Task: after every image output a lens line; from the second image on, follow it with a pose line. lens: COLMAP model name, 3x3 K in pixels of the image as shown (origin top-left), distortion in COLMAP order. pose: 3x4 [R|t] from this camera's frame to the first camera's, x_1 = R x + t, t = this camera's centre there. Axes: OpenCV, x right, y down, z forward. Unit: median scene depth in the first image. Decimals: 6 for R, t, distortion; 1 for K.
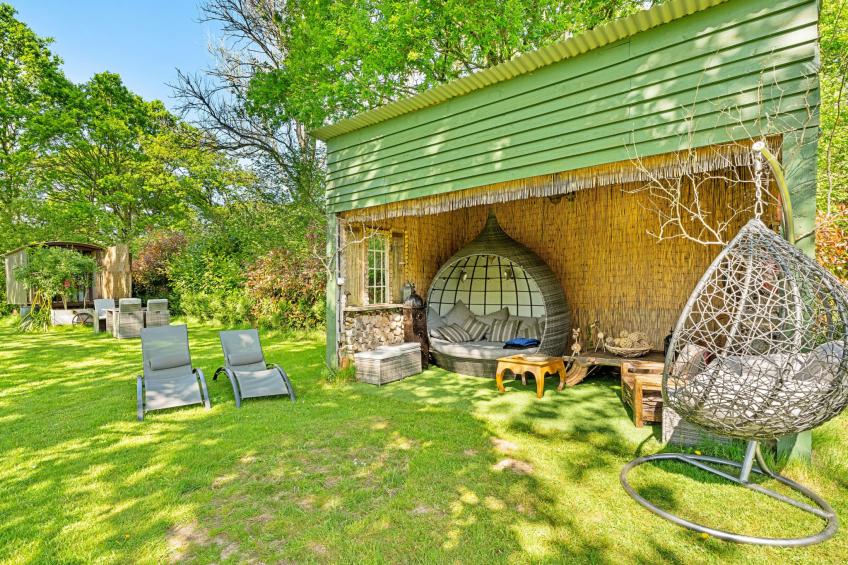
lens RADIAL K [[467.4, 0, 424.0], [0, 467.4, 282.5], [0, 0, 1]] dist [-0.000392, 0.000207]
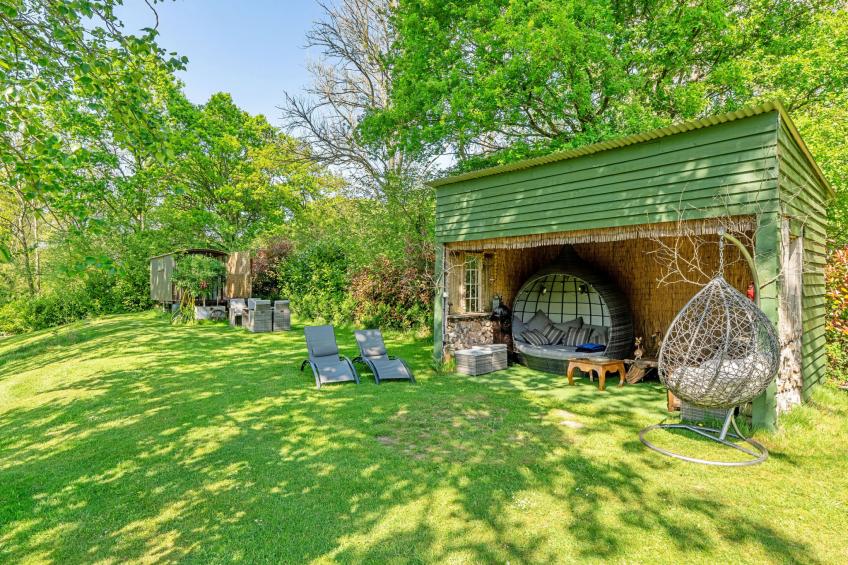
lens RADIAL K [[467.4, 0, 424.0], [0, 467.4, 282.5], [0, 0, 1]] dist [-0.000392, 0.000207]
pose [[0.984907, 0.014021, -0.172516, -0.011364], [-0.014419, 0.999895, -0.001051, -0.029868], [0.172483, 0.003522, 0.985006, -0.251646]]
